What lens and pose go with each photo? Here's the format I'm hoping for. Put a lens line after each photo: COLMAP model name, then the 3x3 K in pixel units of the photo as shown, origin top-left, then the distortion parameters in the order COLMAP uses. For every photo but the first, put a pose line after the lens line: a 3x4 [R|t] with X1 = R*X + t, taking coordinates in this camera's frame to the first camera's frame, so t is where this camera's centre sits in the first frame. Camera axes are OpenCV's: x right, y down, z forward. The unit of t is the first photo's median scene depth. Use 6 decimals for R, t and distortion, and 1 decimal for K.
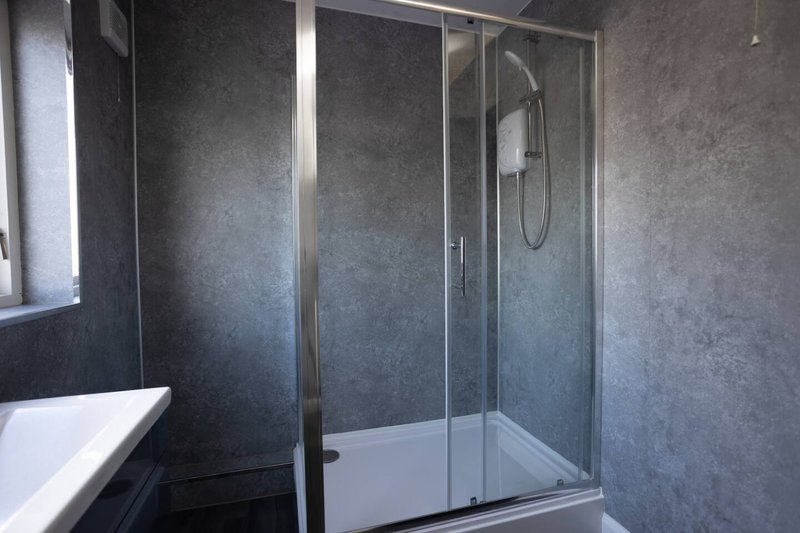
lens RADIAL K [[364.9, 0, 400.0], [0, 364.9, 266.5], [0, 0, 1]] dist [-0.002125, -0.000194]
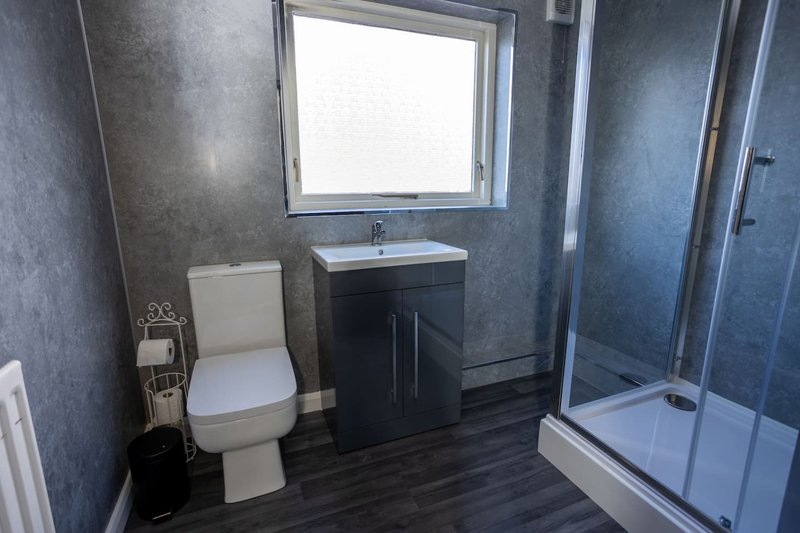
lens RADIAL K [[392.2, 0, 400.0], [0, 392.2, 266.5], [0, 0, 1]] dist [-0.037799, 0.020479]
pose [[0.115452, 0.213871, -0.970016, 0.599772], [-0.014855, 0.976808, 0.213600, -0.011592], [0.993202, -0.010250, 0.115951, 0.183457]]
